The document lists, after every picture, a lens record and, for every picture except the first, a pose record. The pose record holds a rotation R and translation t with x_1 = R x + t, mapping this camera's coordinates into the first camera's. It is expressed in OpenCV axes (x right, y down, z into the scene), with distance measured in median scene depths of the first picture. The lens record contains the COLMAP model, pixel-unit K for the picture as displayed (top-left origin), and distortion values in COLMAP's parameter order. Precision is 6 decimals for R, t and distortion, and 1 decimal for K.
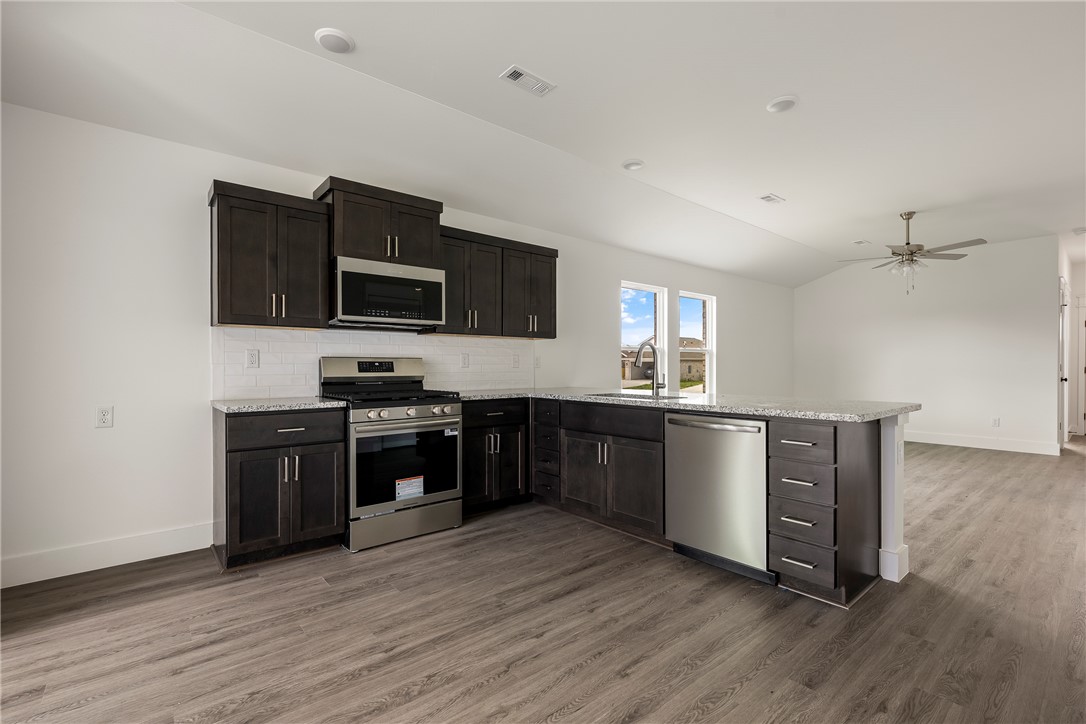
lens RADIAL K [[473.9, 0, 540.9], [0, 473.9, 364.0], [0, 0, 1]] dist [0.001763, 0.000220]
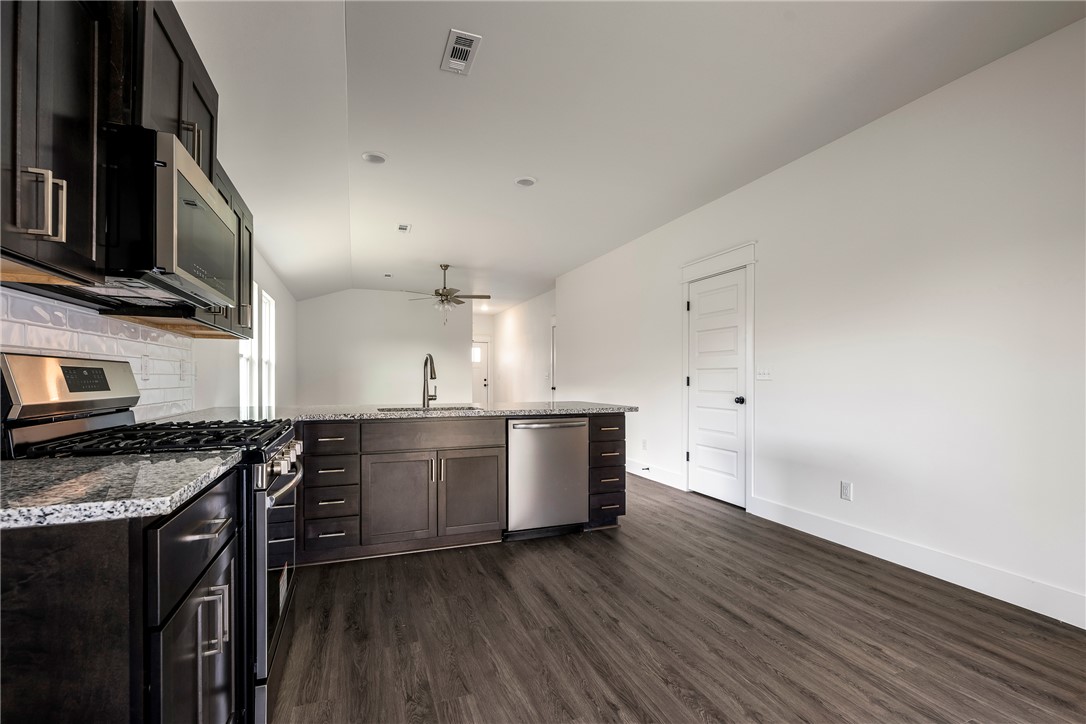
lens RADIAL K [[473.9, 0, 540.9], [0, 473.9, 364.0], [0, 0, 1]] dist [0.001763, 0.000220]
pose [[0.339179, 0.028629, 0.940286, -0.950683], [-0.008069, 0.999589, -0.027524, -0.000002], [-0.940687, 0.001748, 0.339270, 0.657011]]
